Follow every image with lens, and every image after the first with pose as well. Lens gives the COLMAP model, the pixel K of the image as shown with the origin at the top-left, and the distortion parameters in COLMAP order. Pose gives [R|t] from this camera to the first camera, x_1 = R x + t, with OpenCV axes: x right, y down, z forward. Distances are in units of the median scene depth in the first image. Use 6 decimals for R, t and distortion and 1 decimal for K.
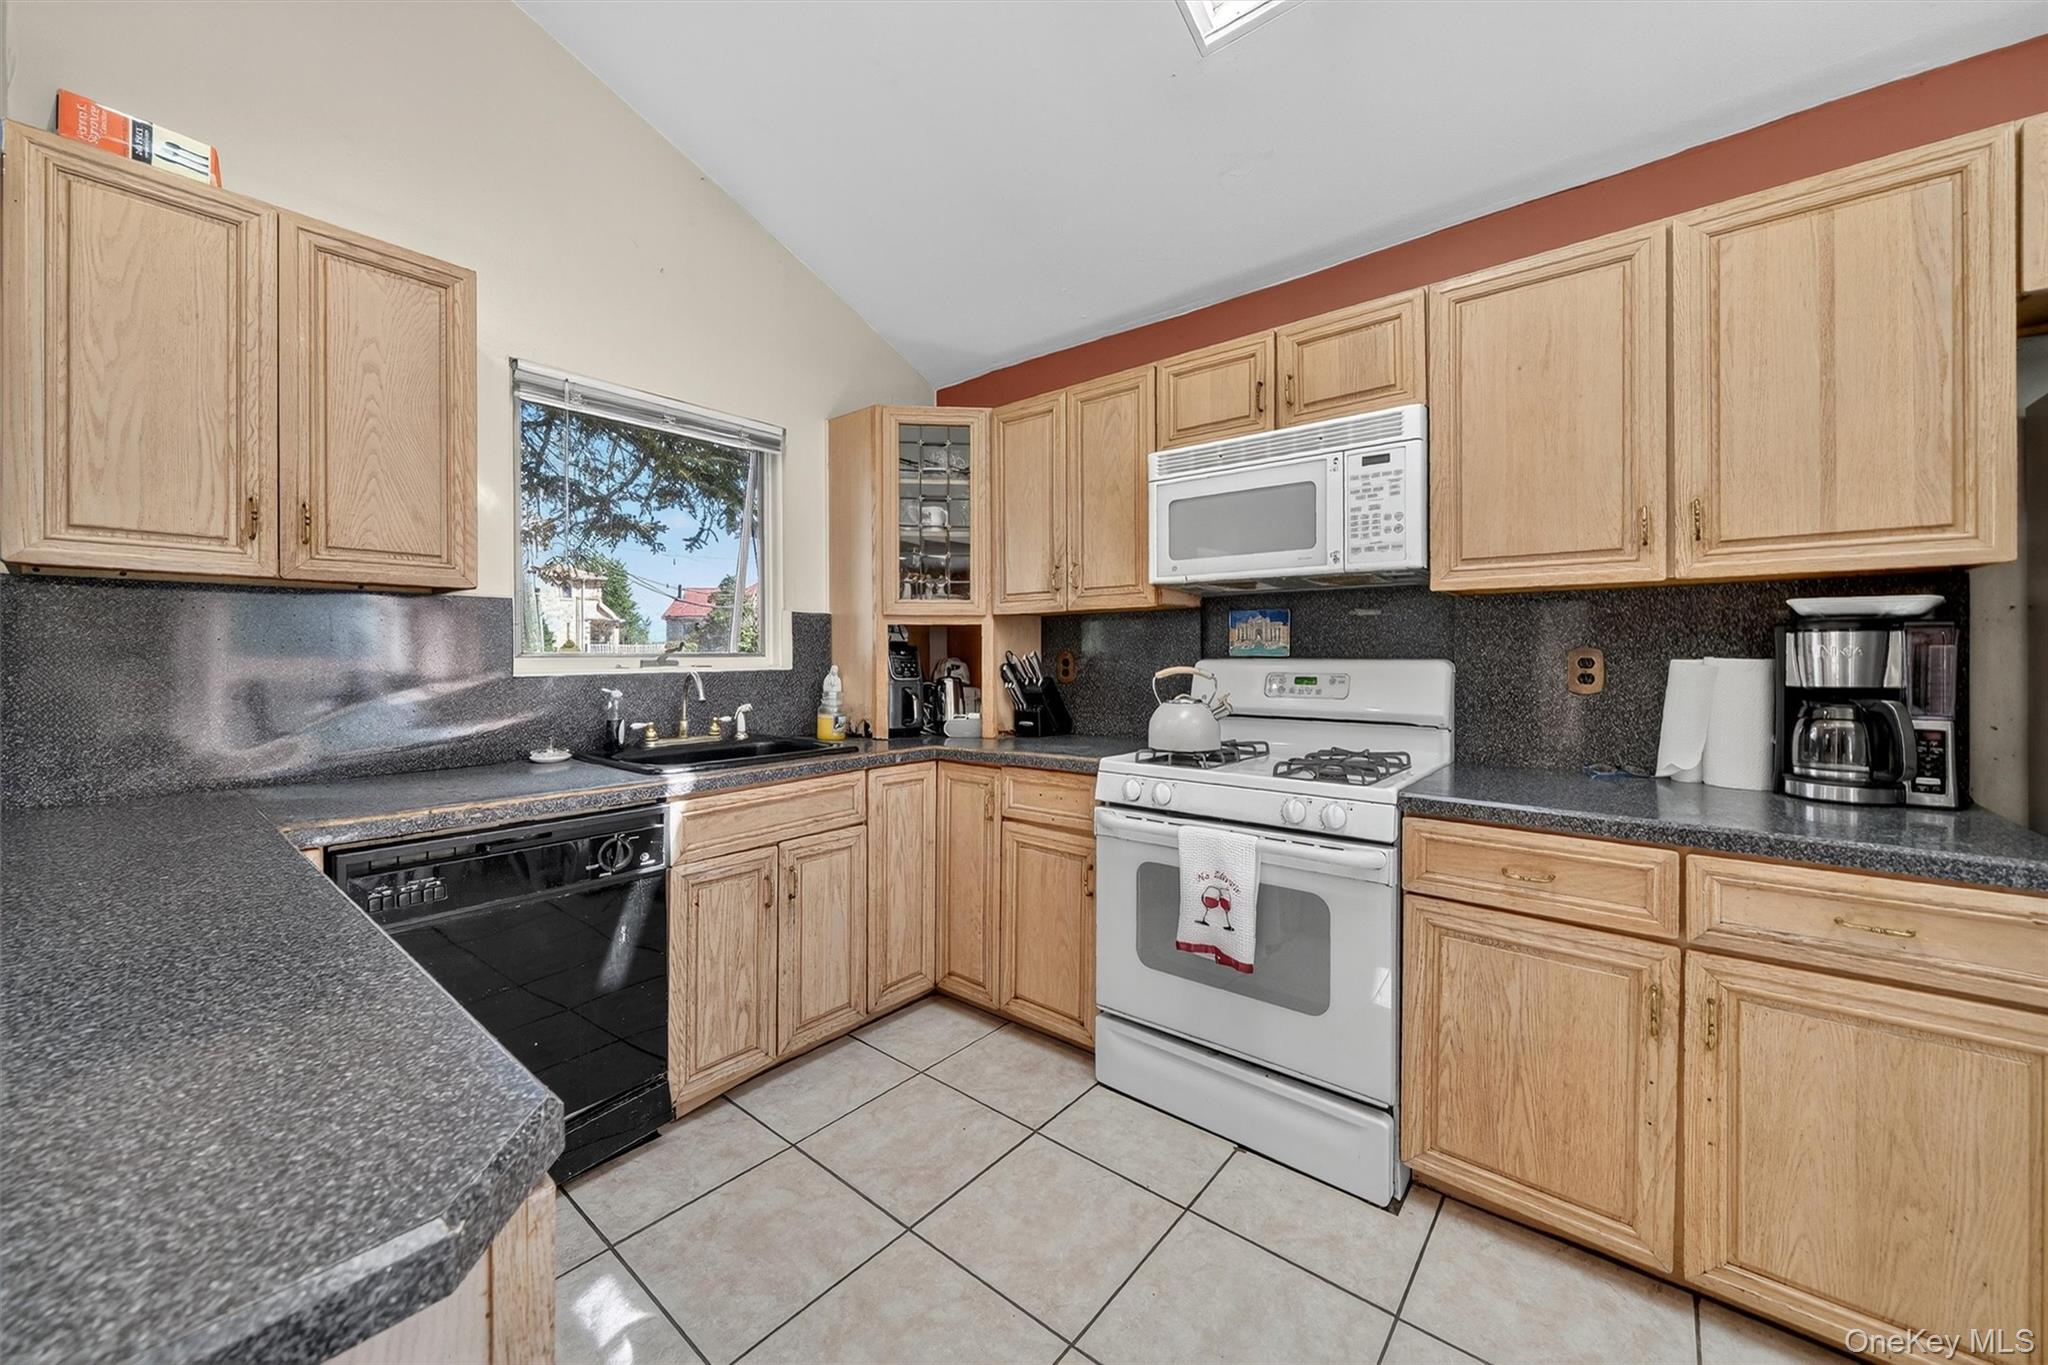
lens RADIAL K [[761.6, 0, 1029.1], [0, 761.6, 653.9], [0, 0, 1]] dist [-0.001584, -0.000075]
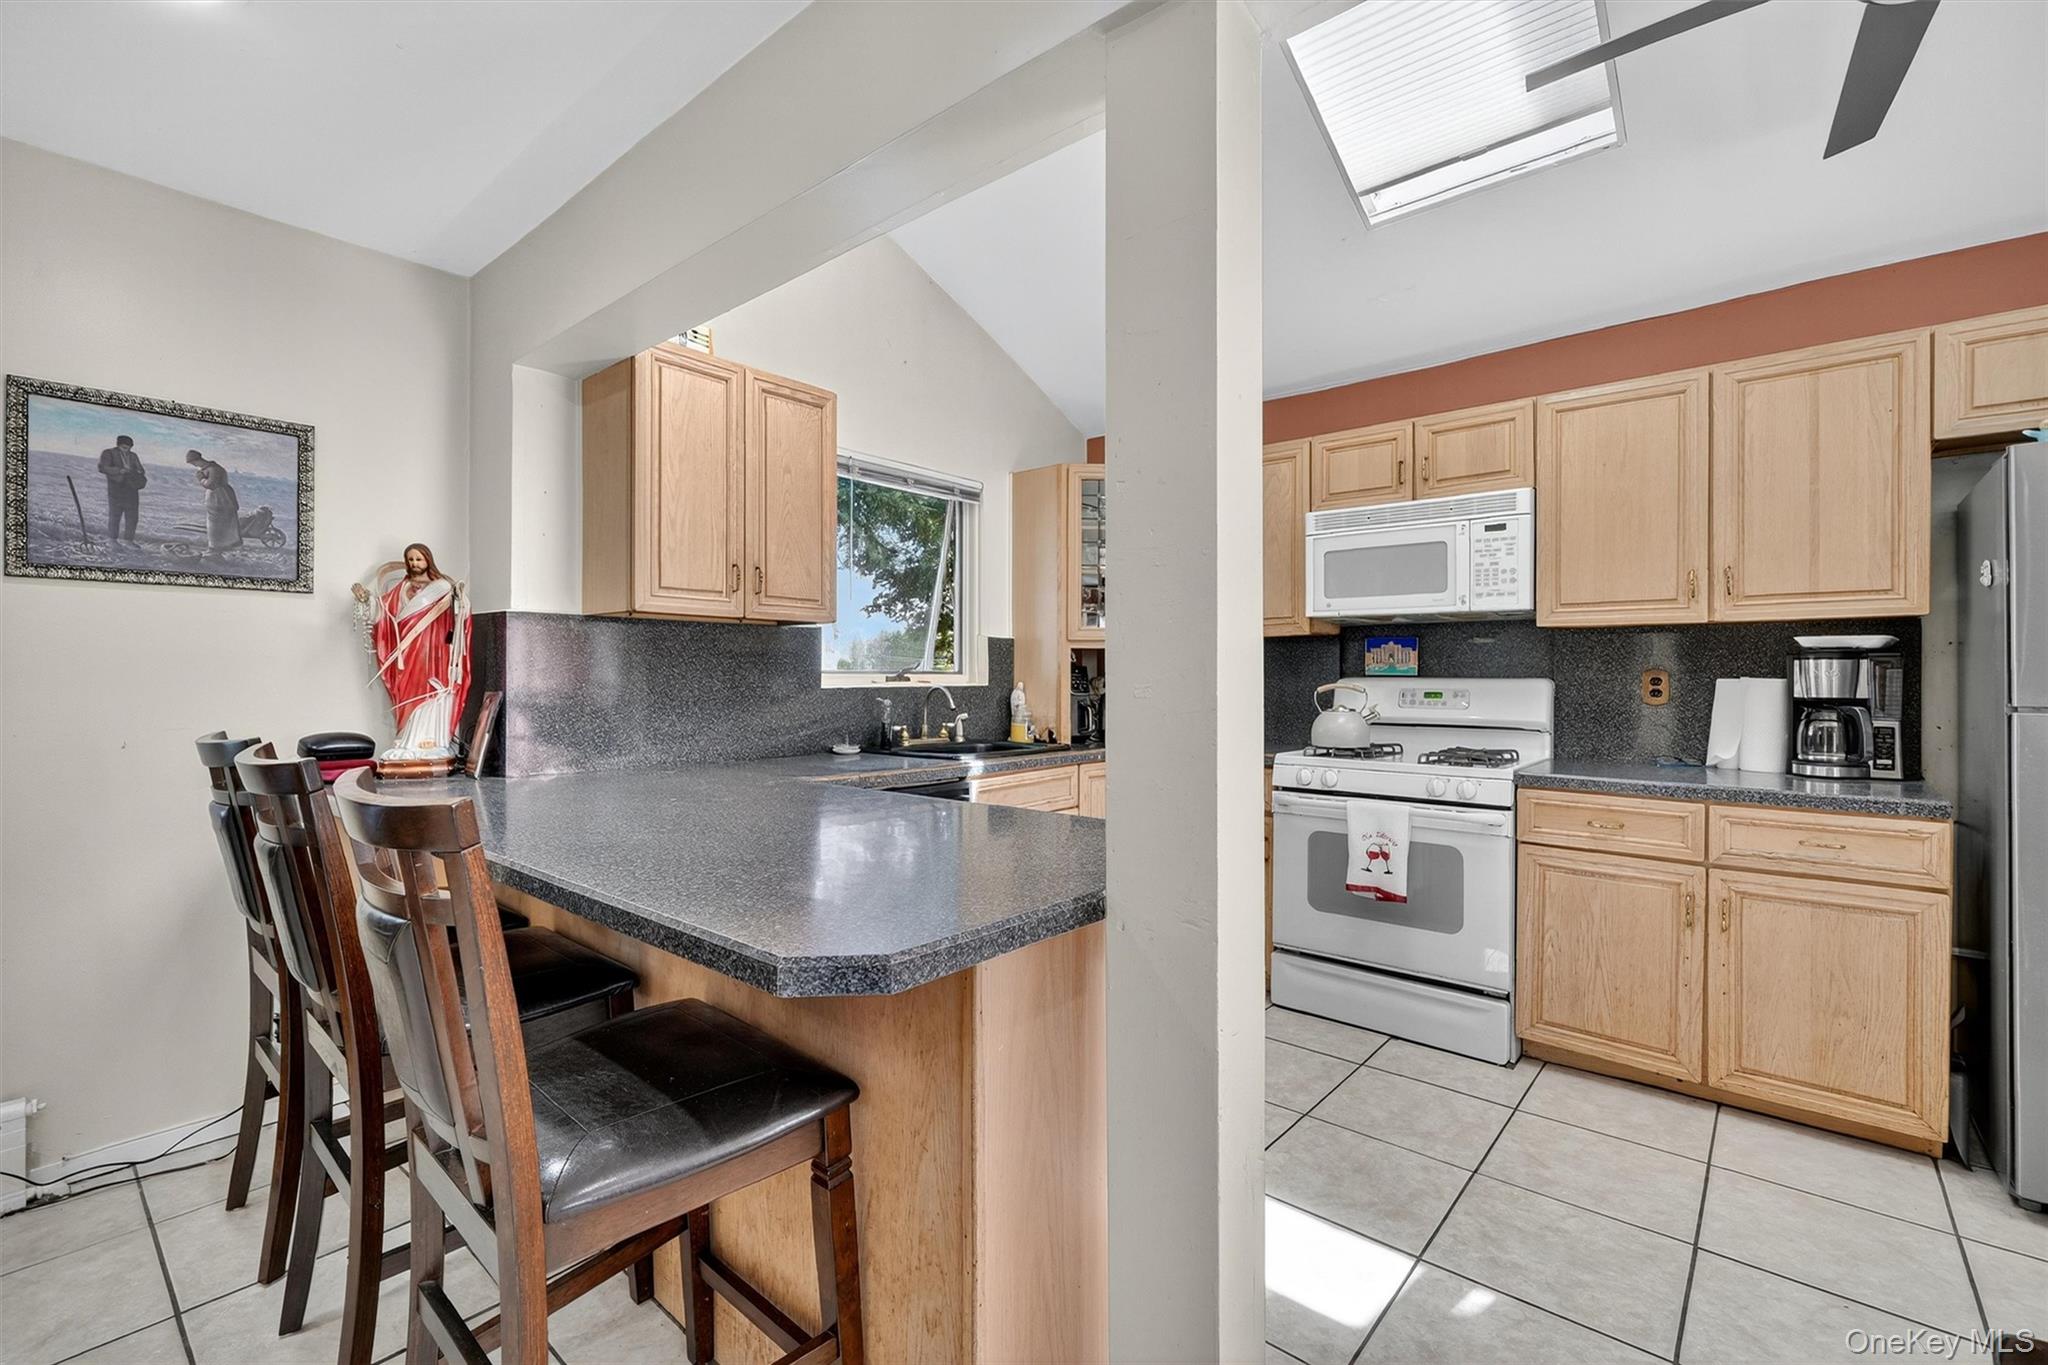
lens RADIAL K [[897.4, 0, 1018.6], [0, 897.4, 675.1], [0, 0, 1]] dist [0.001017, 0.000187]
pose [[0.999704, 0.005041, -0.023809, -0.386546], [-0.005046, 0.999987, -0.000151, 0.007585], [0.023808, 0.000271, 0.999717, -0.671151]]
